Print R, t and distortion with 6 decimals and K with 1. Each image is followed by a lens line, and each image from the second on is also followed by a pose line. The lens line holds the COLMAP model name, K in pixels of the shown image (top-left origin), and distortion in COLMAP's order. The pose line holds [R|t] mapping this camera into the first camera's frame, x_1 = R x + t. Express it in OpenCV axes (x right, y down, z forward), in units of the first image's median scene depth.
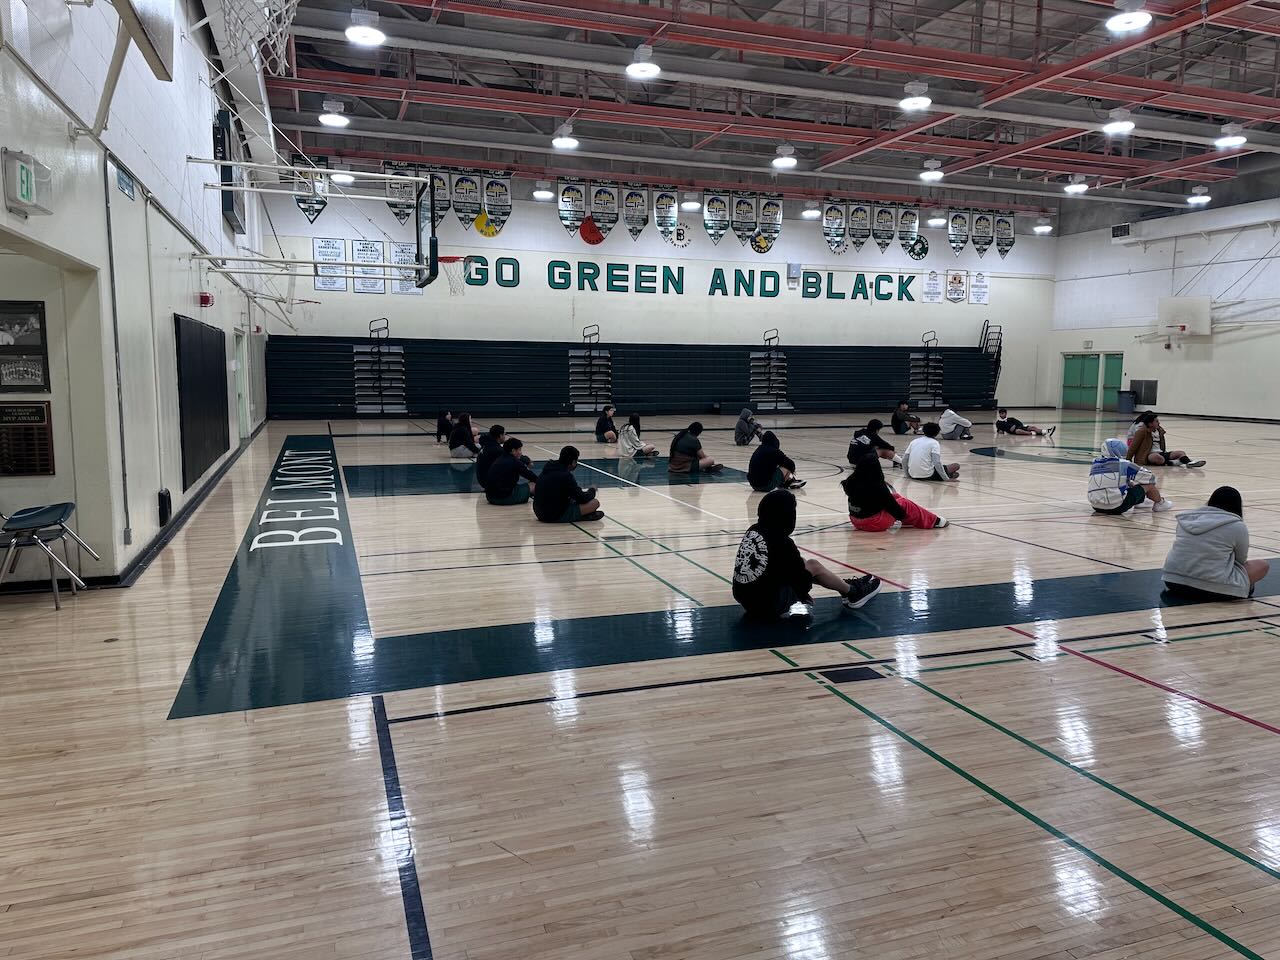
lens RADIAL K [[897.7, 0, 641.1], [0, 897.7, 483.2], [0, 0, 1]] dist [0.092598, -0.107475]
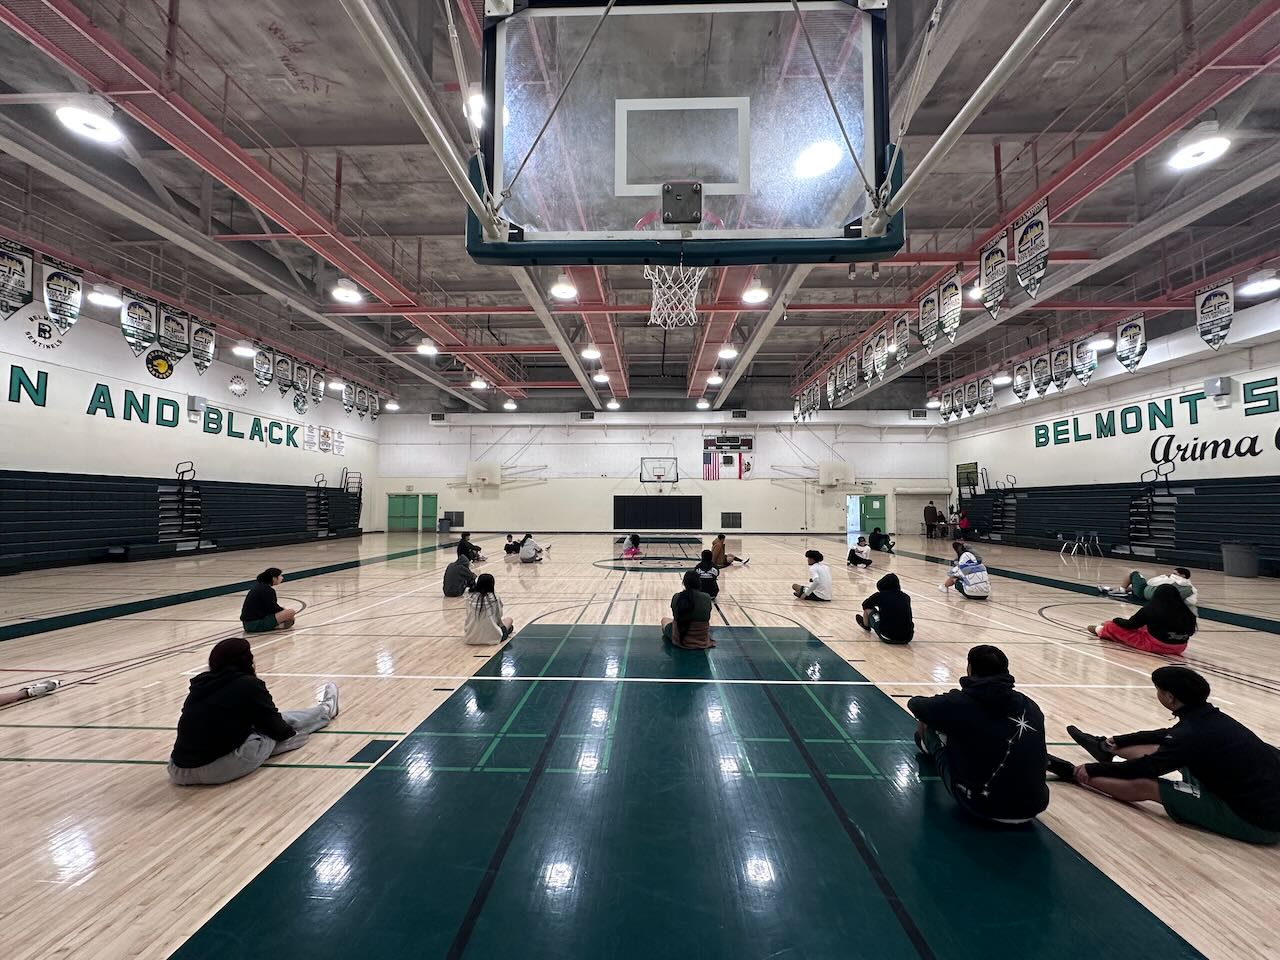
lens RADIAL K [[511.9, 0, 639.7], [0, 511.9, 477.5], [0, 0, 1]] dist [-0.001285, 0.000562]
pose [[0.366024, 0.042516, 0.929634, -0.164363], [0.120679, 0.988352, -0.092716, -0.051723], [-0.922747, 0.146124, 0.356630, 0.392109]]
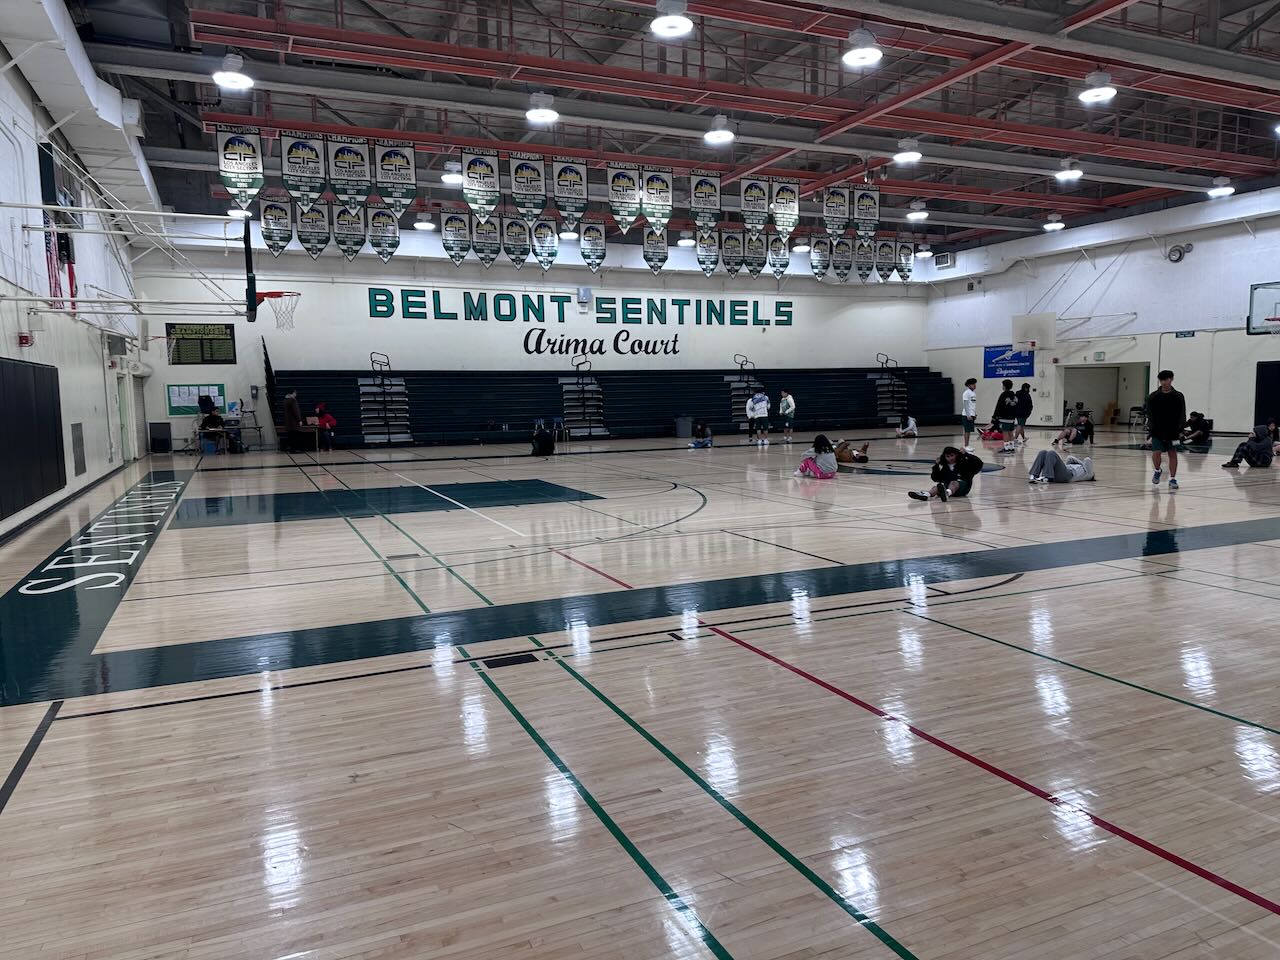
lens RADIAL K [[897.7, 0, 650.9], [0, 897.7, 507.6], [0, 0, 1]] dist [0.092598, -0.107475]
pose [[-0.996412, 0.020214, -0.082183, 0.468757], [-0.001351, 0.967135, 0.254261, -0.139622], [0.084621, 0.253459, -0.963638, 1.103648]]
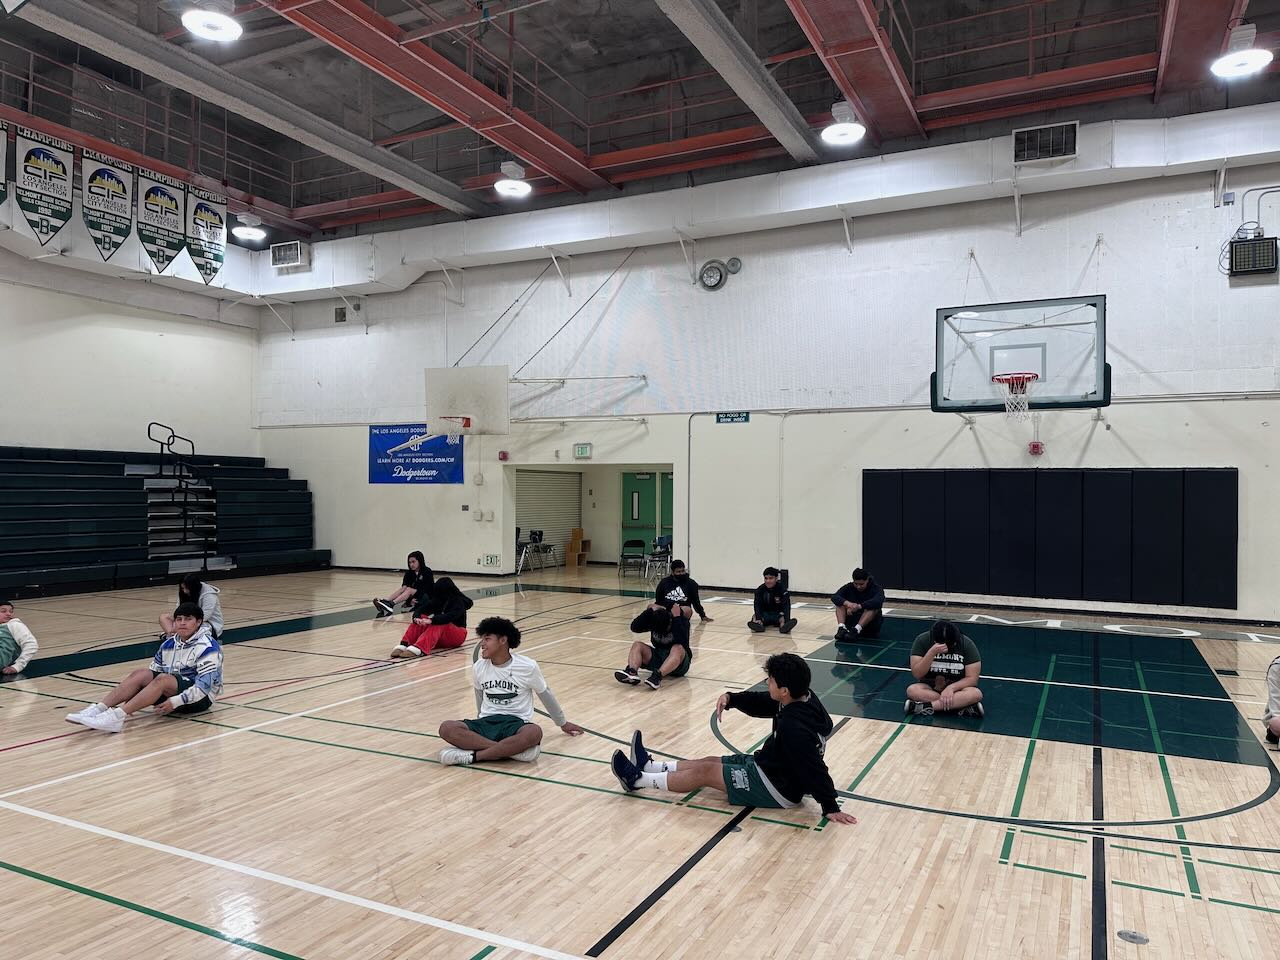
lens RADIAL K [[897.7, 0, 640.7], [0, 897.7, 489.8], [0, 0, 1]] dist [0.092598, -0.107475]
pose [[-0.723081, -0.019058, -0.690500, 0.245237], [-0.104748, 0.991085, 0.082336, -0.072210], [0.682775, 0.131864, -0.718631, 0.562791]]
